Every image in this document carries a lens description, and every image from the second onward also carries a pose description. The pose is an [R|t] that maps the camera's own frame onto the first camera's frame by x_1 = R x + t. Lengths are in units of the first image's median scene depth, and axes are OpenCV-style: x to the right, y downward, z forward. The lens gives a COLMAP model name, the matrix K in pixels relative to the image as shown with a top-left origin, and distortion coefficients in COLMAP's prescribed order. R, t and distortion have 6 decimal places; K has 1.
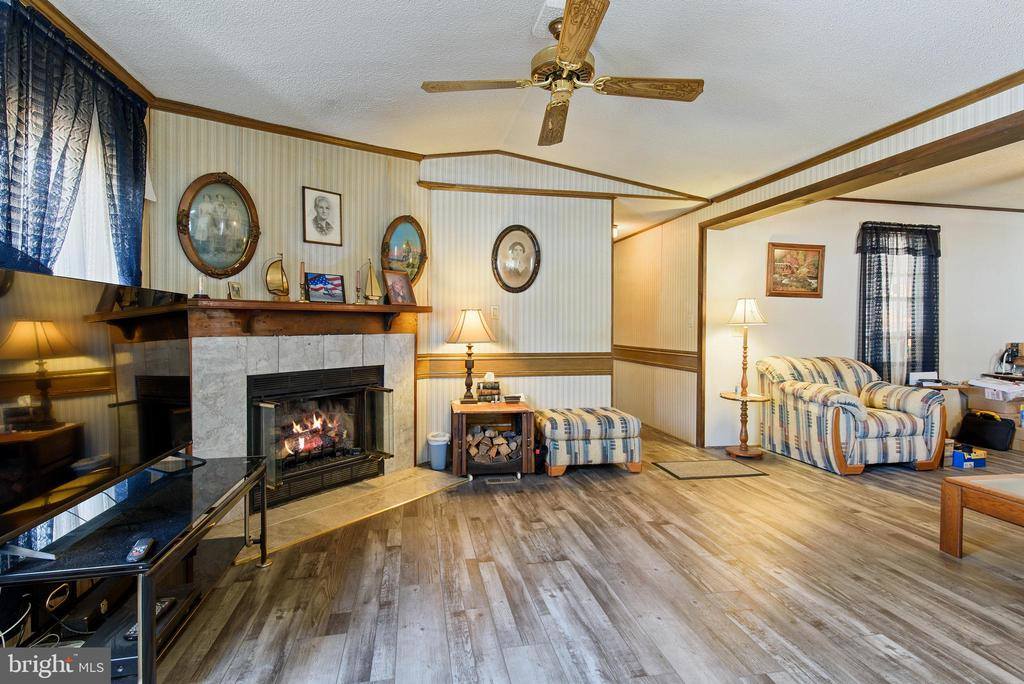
lens RADIAL K [[491.4, 0, 516.0], [0, 491.4, 332.1], [0, 0, 1]] dist [0.000097, -0.000835]
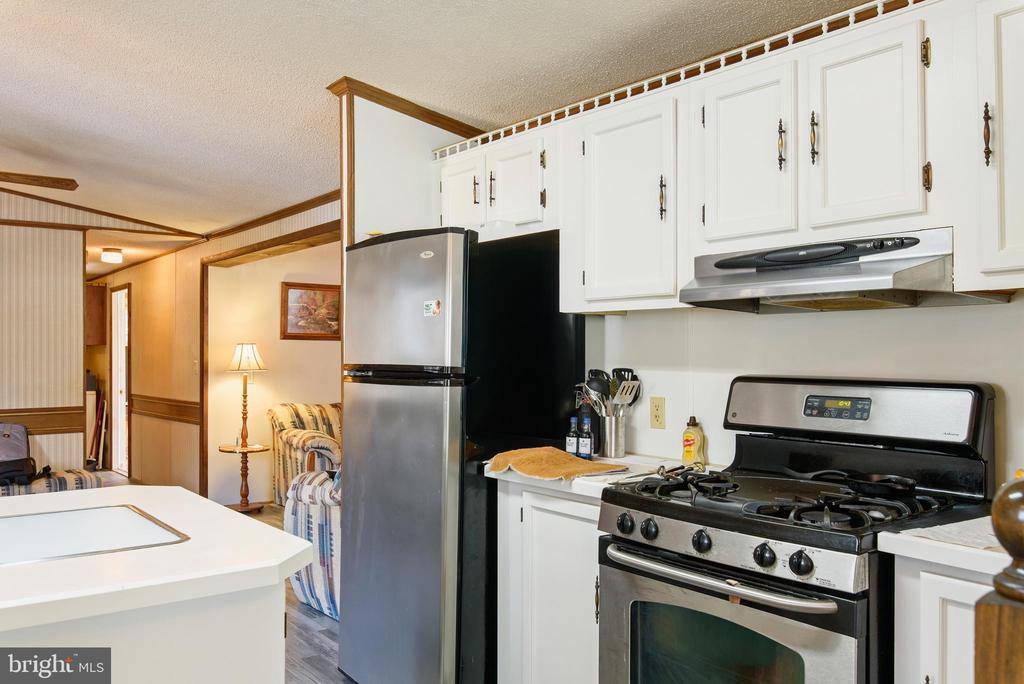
lens RADIAL K [[868.0, 0, 513.7], [0, 868.0, 347.2], [0, 0, 1]] dist [0.007761, 0.020287]
pose [[0.909829, -0.007559, 0.414914, 0.238959], [0.015363, 0.999762, -0.015475, -0.026896], [-0.414699, 0.020454, 0.909729, -0.703582]]
